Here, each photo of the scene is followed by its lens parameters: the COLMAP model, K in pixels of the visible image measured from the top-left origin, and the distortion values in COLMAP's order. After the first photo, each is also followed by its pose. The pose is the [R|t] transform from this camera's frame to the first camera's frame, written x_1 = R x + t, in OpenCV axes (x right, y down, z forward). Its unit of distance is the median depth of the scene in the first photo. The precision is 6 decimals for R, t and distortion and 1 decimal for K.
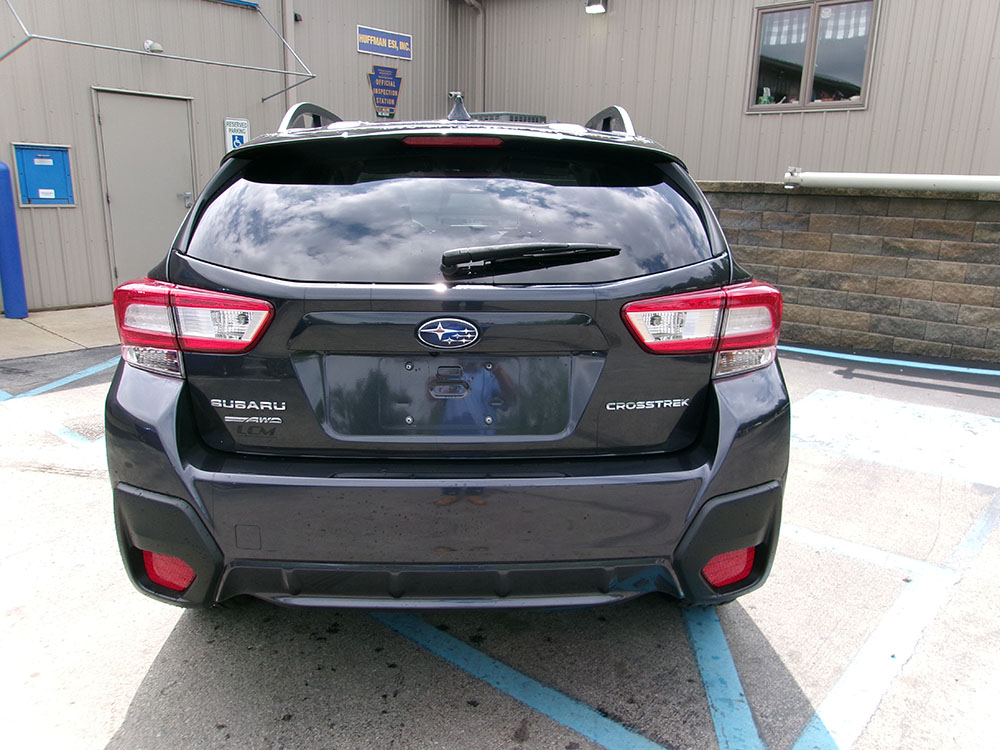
lens RADIAL K [[775.8, 0, 507.1], [0, 775.8, 374.9], [0, 0, 1]] dist [-0.011840, 0.032537]
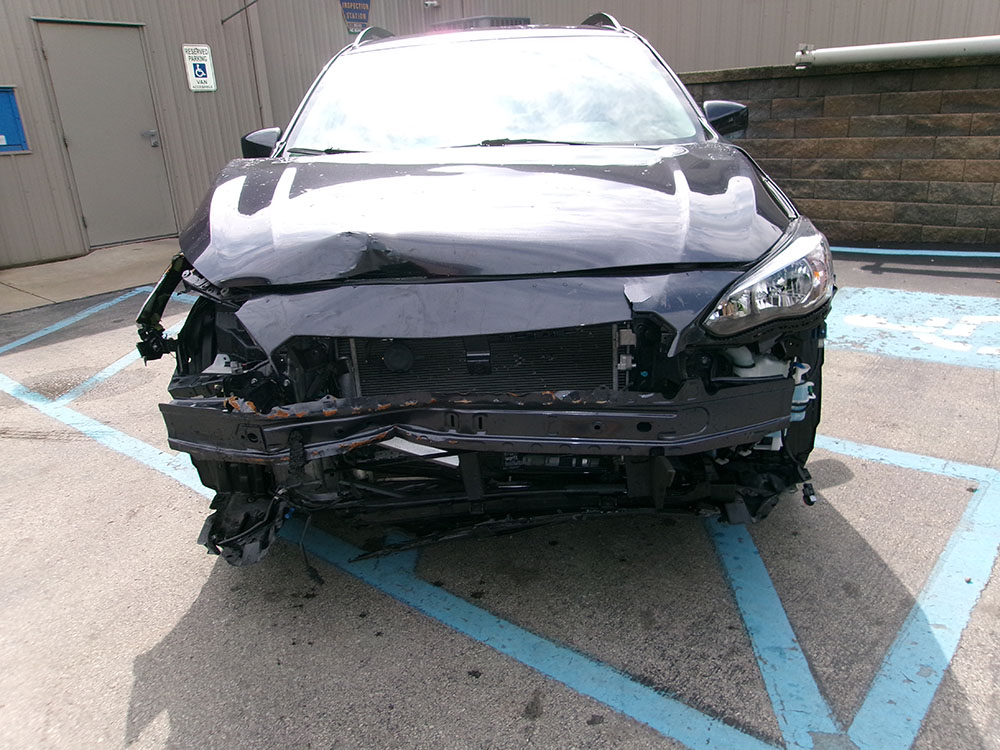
lens RADIAL K [[775.8, 0, 507.1], [0, 775.8, 374.9], [0, 0, 1]] dist [-0.011840, 0.032537]
pose [[0.997239, -0.072831, -0.014470, 0.009289], [0.073822, 0.993431, 0.087441, 0.010720], [0.008006, -0.088268, 0.996065, 0.066512]]
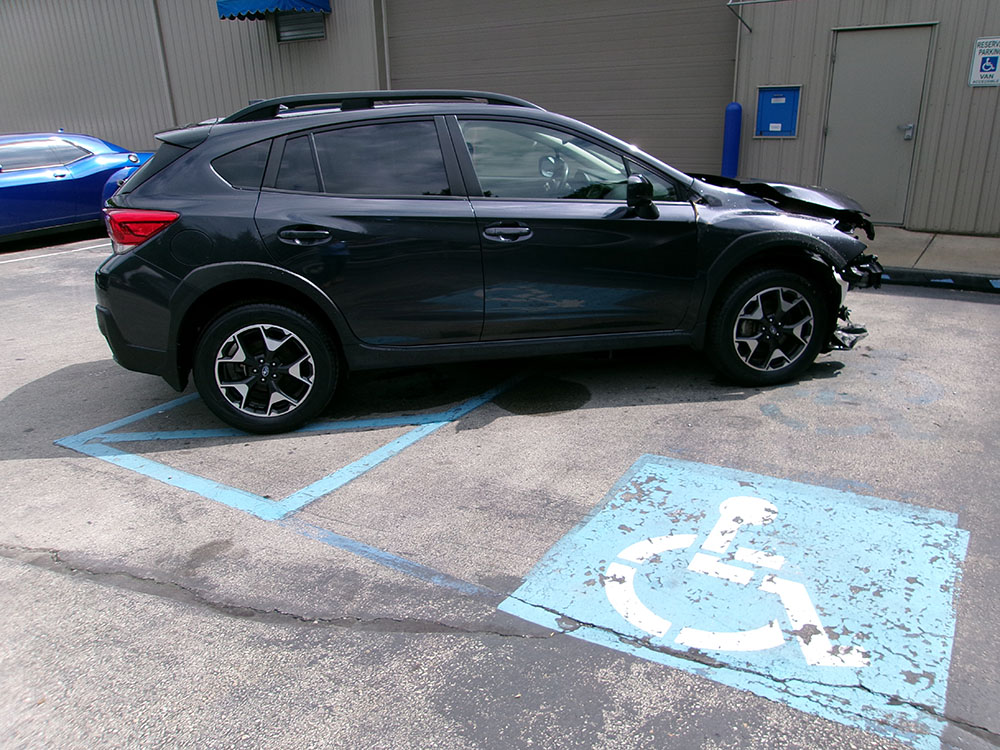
lens RADIAL K [[775.8, 0, 507.1], [0, 775.8, 374.9], [0, 0, 1]] dist [-0.011840, 0.032537]
pose [[0.161427, 0.310449, -0.936783, 0.730375], [-0.205968, 0.938928, 0.275667, -0.142660], [0.965152, 0.148447, 0.215511, 0.474425]]
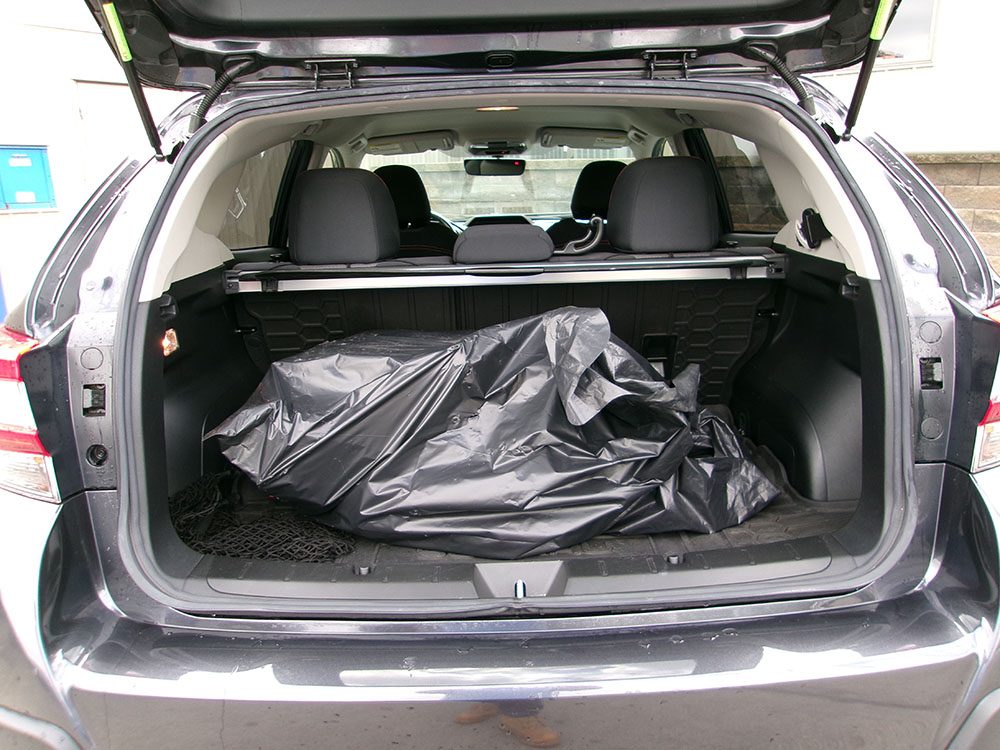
lens RADIAL K [[775.8, 0, 507.1], [0, 775.8, 374.9], [0, 0, 1]] dist [-0.011840, 0.032537]
pose [[0.999159, -0.033057, -0.024272, -0.019047], [0.033439, 0.999321, 0.015496, -0.025909], [0.023743, -0.016295, 0.999585, 0.125726]]
